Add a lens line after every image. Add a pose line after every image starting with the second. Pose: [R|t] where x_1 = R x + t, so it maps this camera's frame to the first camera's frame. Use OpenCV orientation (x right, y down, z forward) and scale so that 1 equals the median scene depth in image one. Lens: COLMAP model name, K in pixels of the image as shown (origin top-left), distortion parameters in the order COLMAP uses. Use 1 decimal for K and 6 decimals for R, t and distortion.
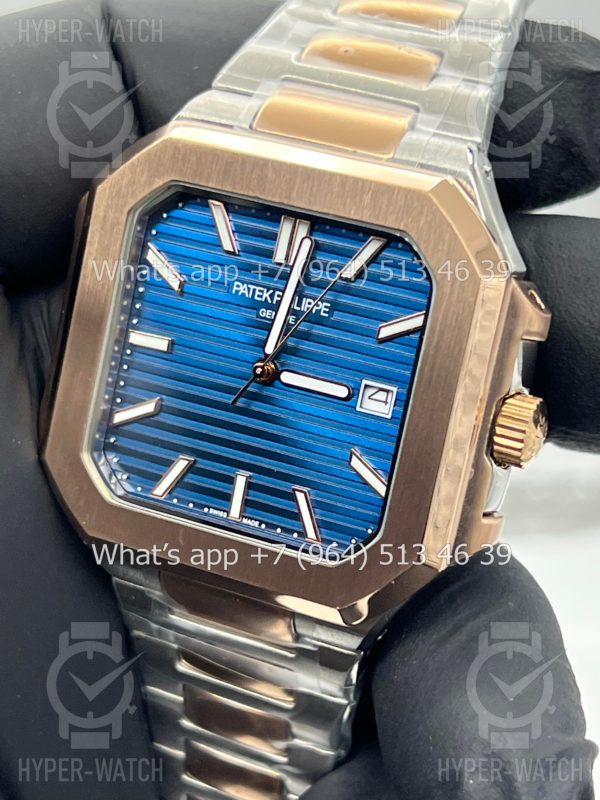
lens RADIAL K [[1918.6, 0, 296.9], [0, 1918.6, 427.9], [0, 0, 1]] dist [0.267756, 0.000000]
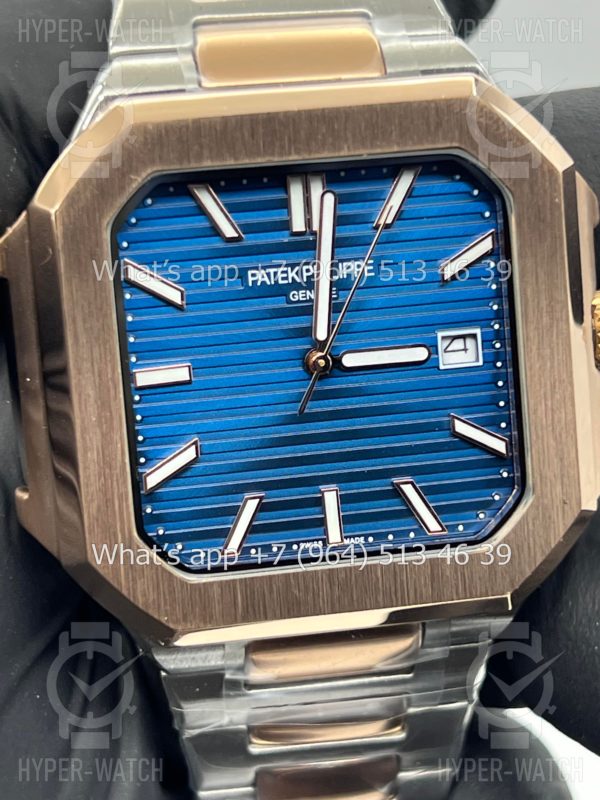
lens RADIAL K [[1918.6, 0, 304.4], [0, 1918.6, 395.8], [0, 0, 1]] dist [0.267756, 0.000000]
pose [[0.828205, -0.321487, 0.459046, -0.404245], [0.319629, 0.943786, 0.084298, -0.087257], [-0.460341, 0.076908, 0.884404, 0.270017]]
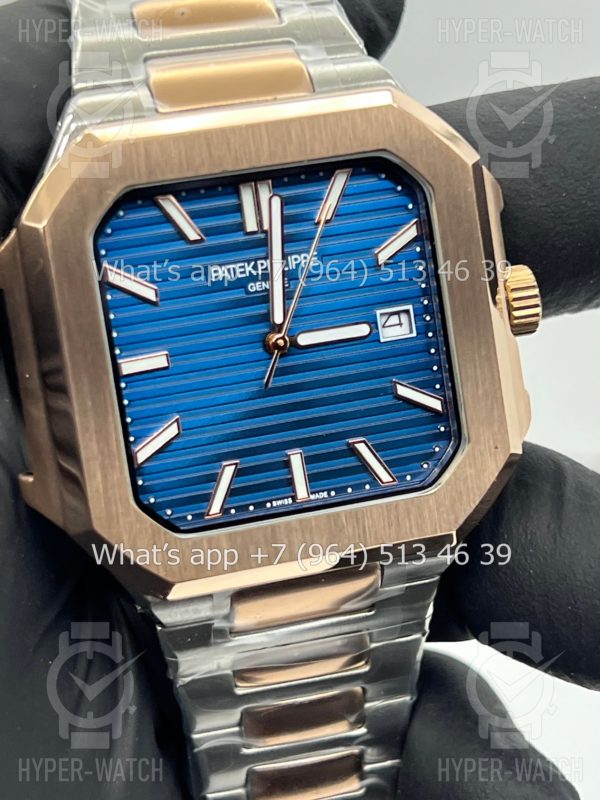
lens RADIAL K [[1918.6, 0, 302.9], [0, 1918.6, 397.3], [0, 0, 1]] dist [0.267756, 0.000000]
pose [[0.762449, -0.370118, 0.530740, -0.521598], [0.385511, 0.918613, 0.086789, -0.082442], [-0.519667, 0.138434, 0.843079, 0.189550]]
